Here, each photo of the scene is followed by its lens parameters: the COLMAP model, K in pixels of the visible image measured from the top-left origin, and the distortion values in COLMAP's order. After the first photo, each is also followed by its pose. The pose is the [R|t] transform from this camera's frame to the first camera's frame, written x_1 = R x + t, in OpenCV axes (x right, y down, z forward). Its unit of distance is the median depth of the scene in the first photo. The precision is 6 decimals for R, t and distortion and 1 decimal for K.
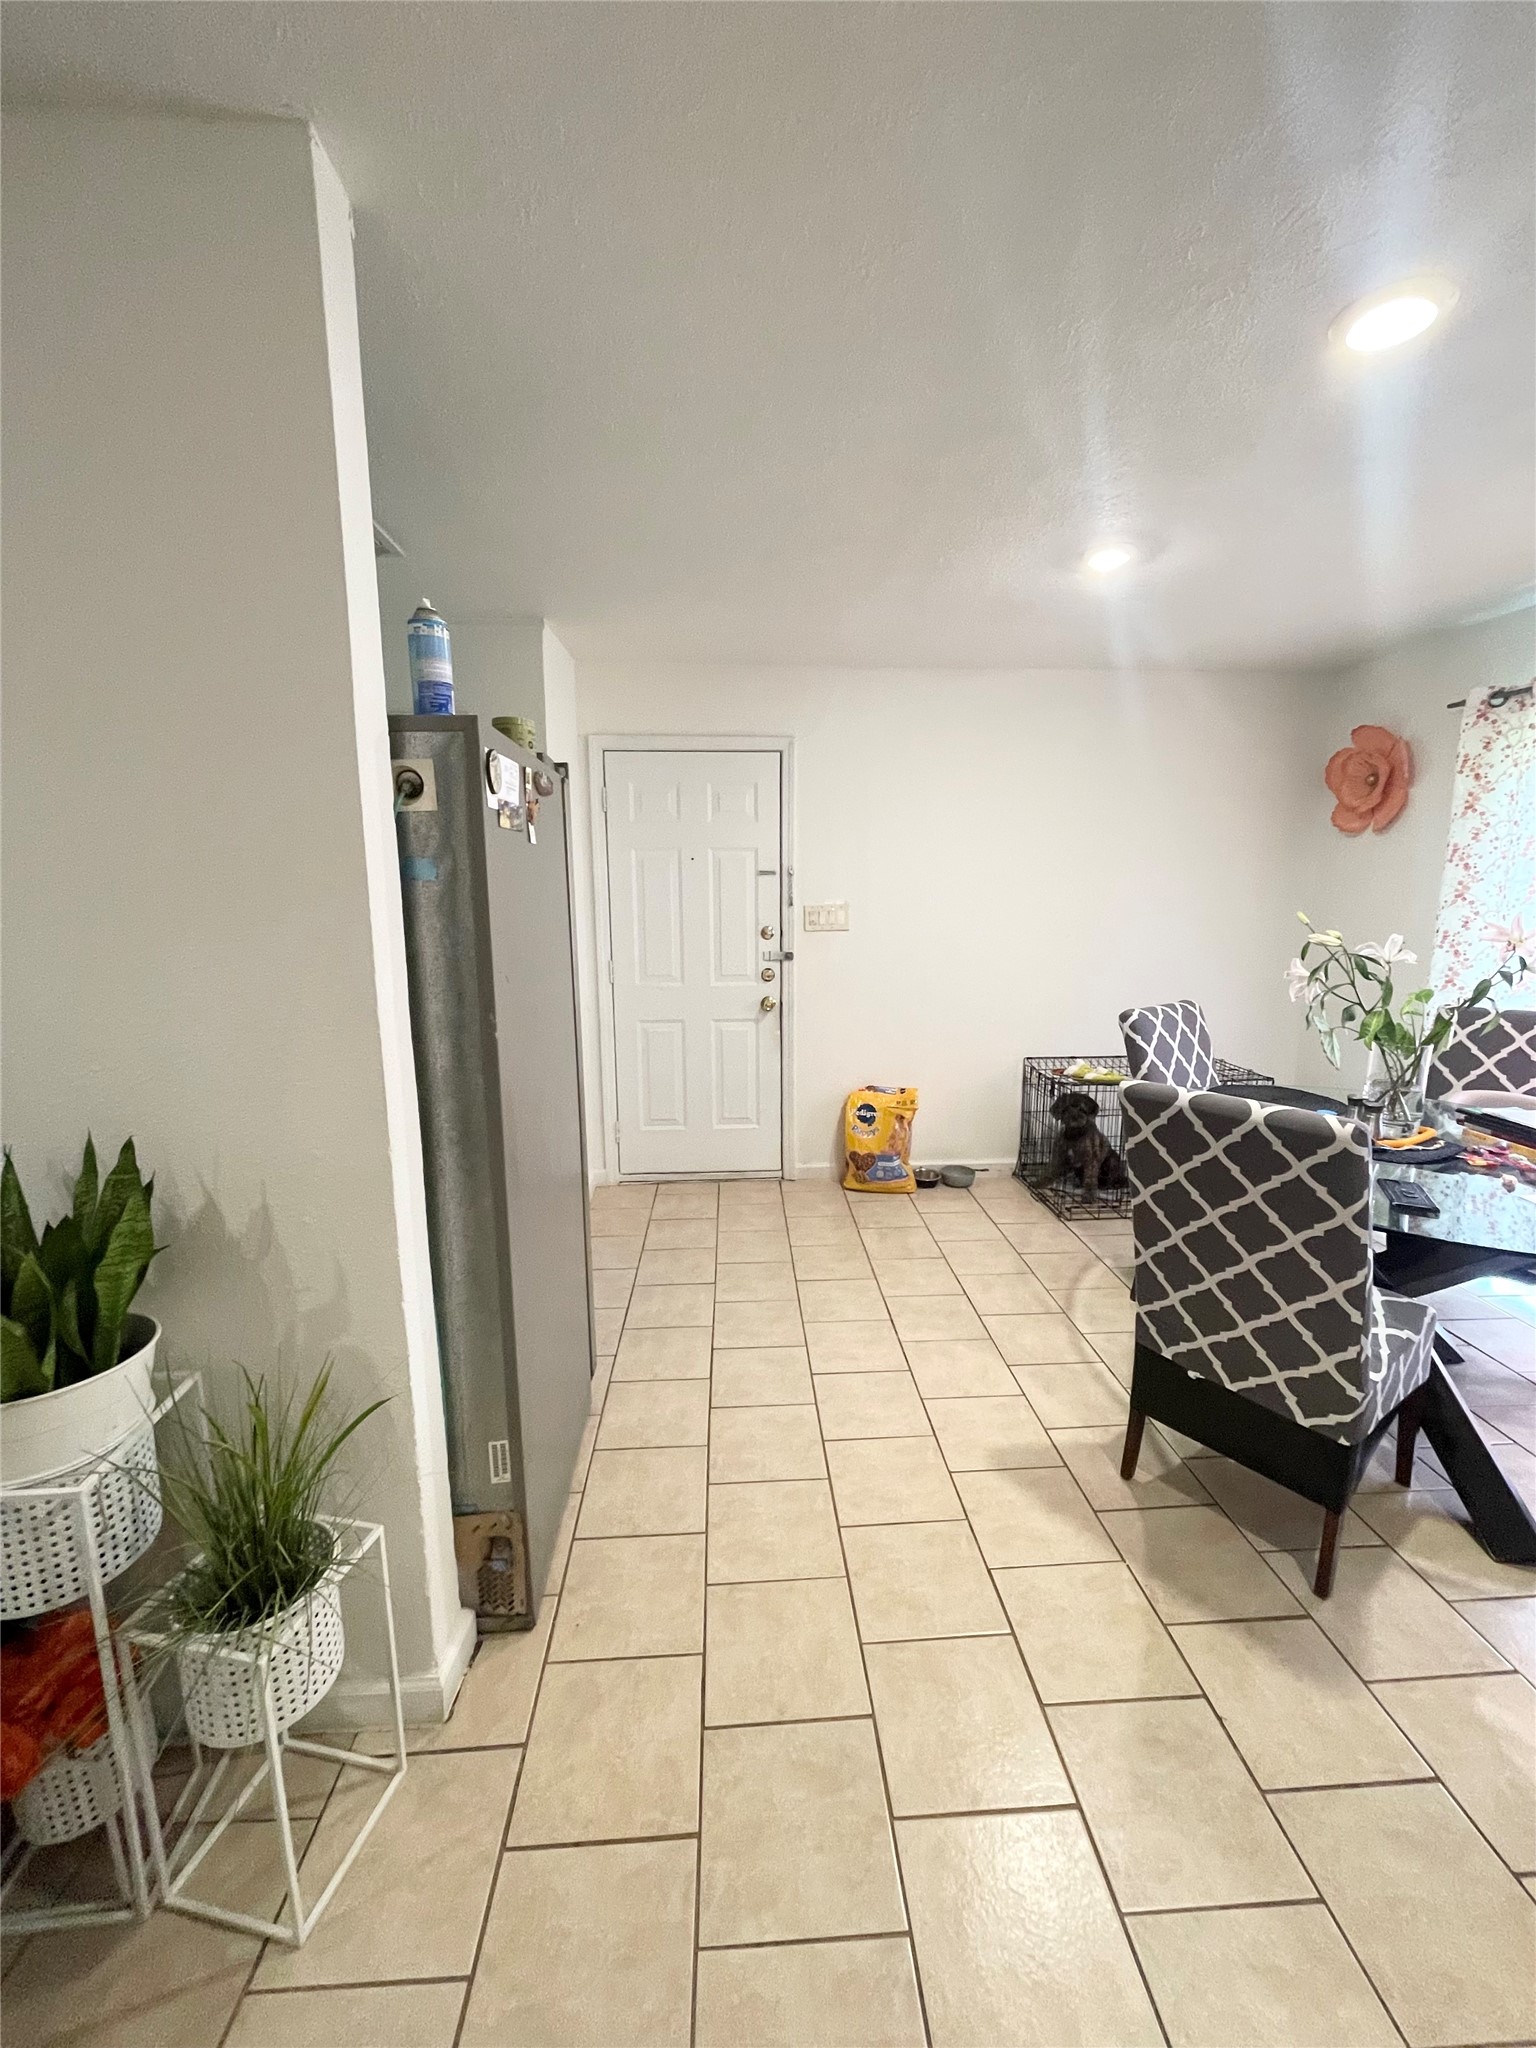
lens RADIAL K [[830.5, 0, 768.0], [0, 830.5, 1024.0], [0, 0, 1]] dist [-0.017899, 0.010626]
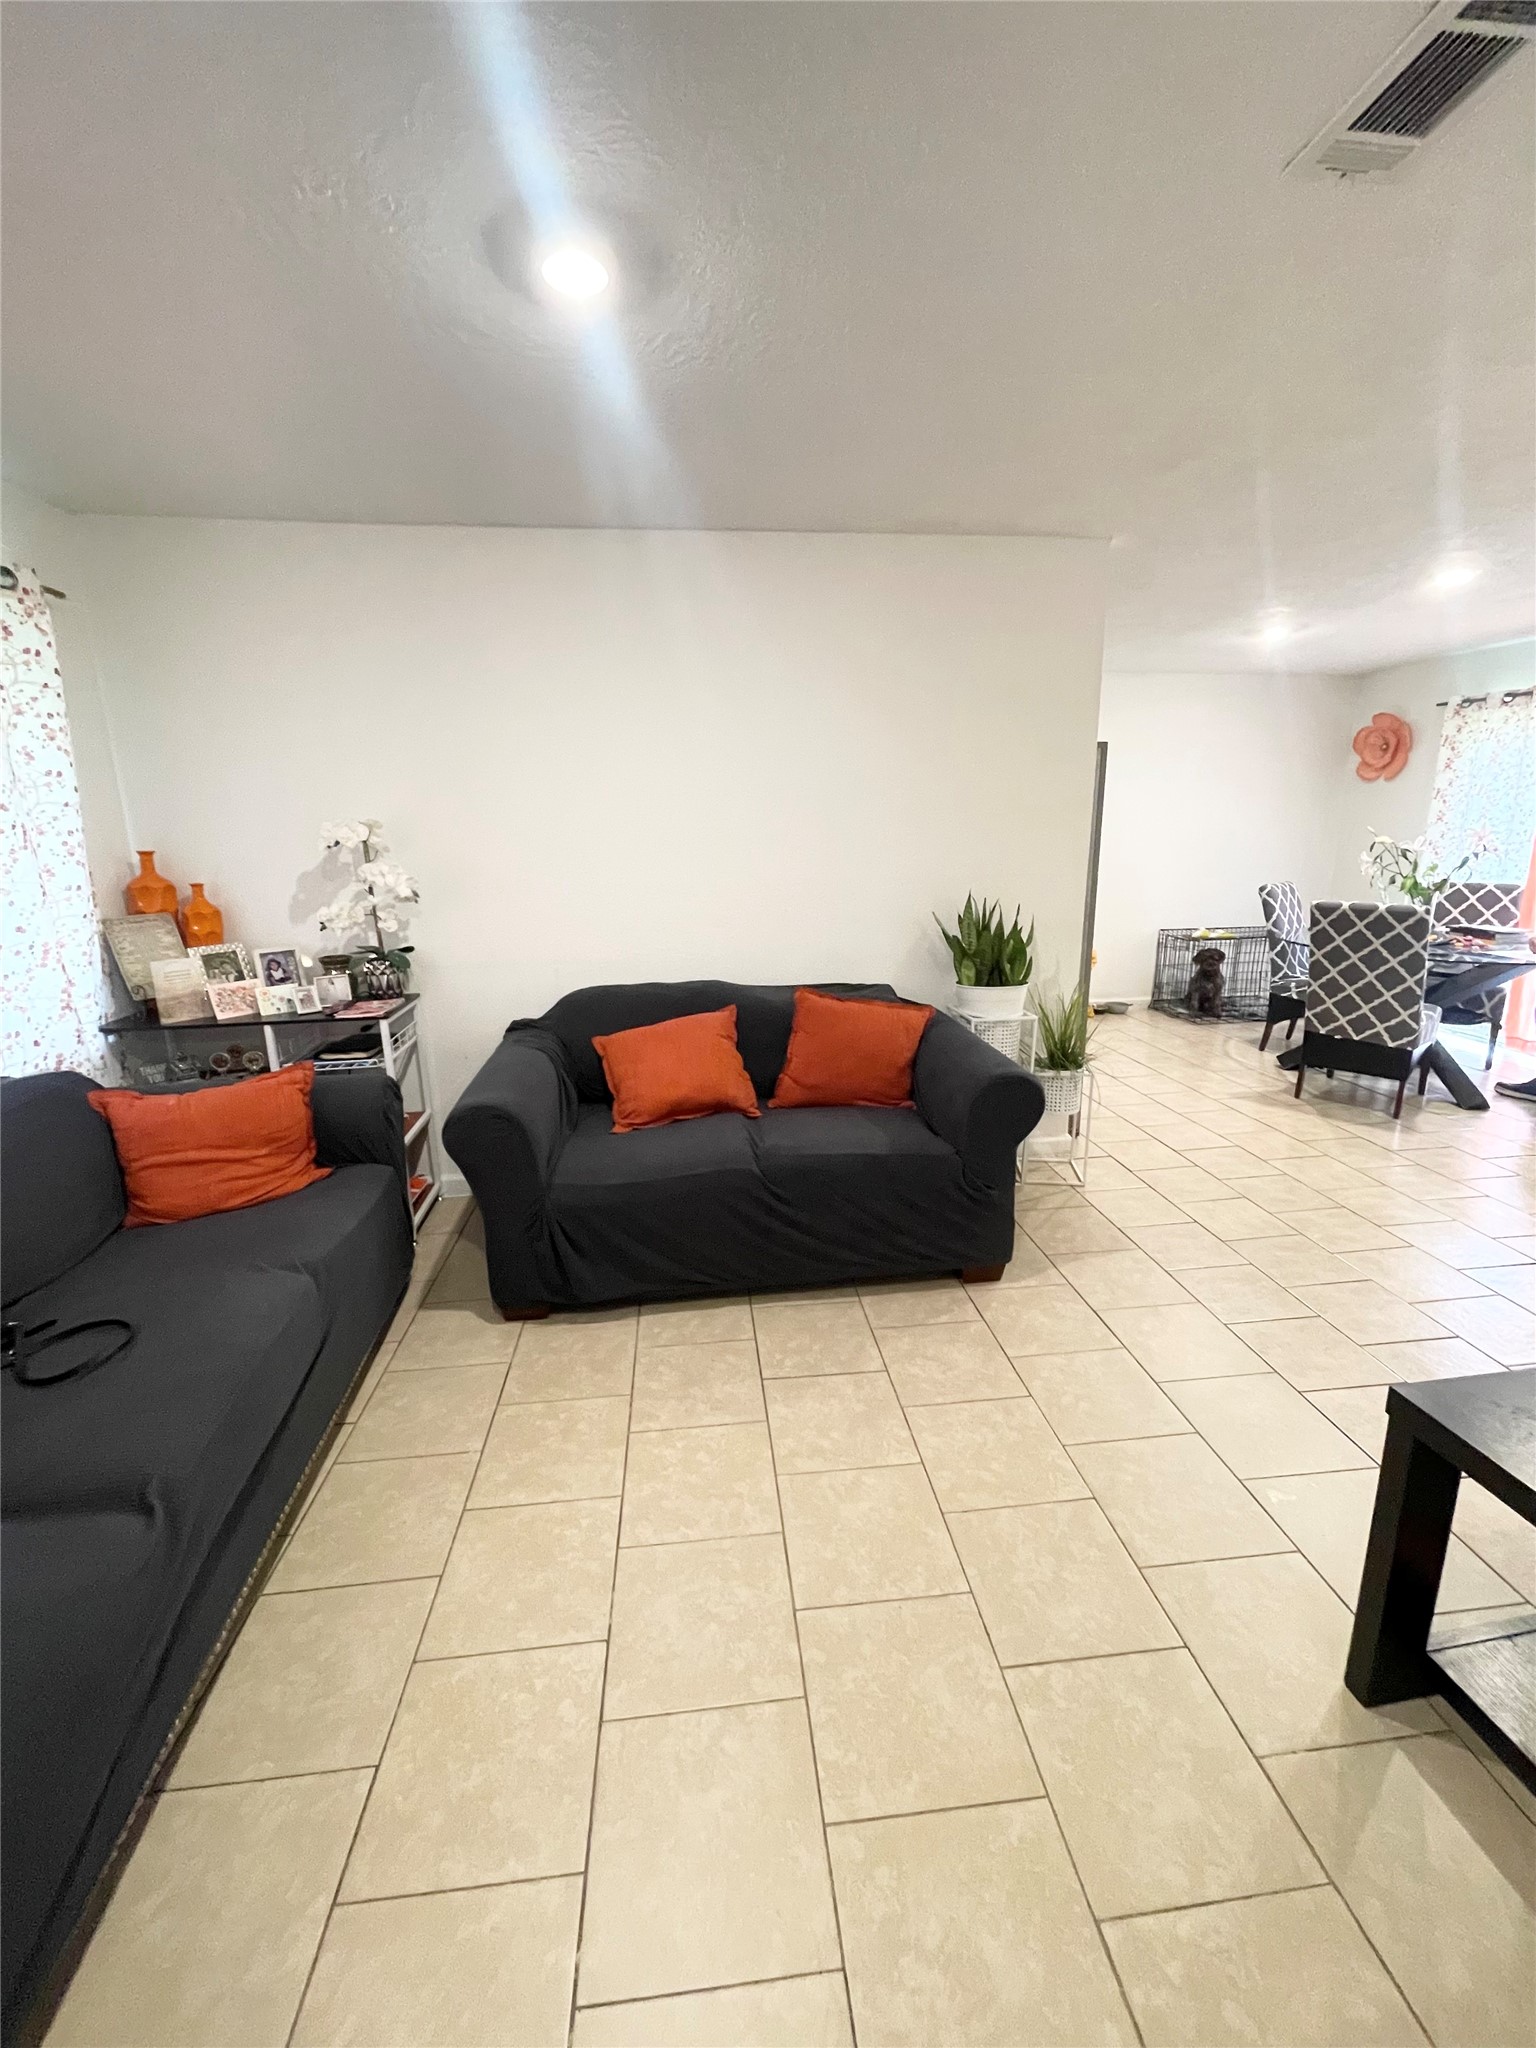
lens RADIAL K [[830.5, 0, 768.0], [0, 830.5, 1024.0], [0, 0, 1]] dist [-0.017899, 0.010626]
pose [[0.997769, -0.024344, 0.062156, -0.860500], [0.020068, 0.997448, 0.068524, 0.158748], [-0.063666, -0.067124, 0.995711, -0.827467]]
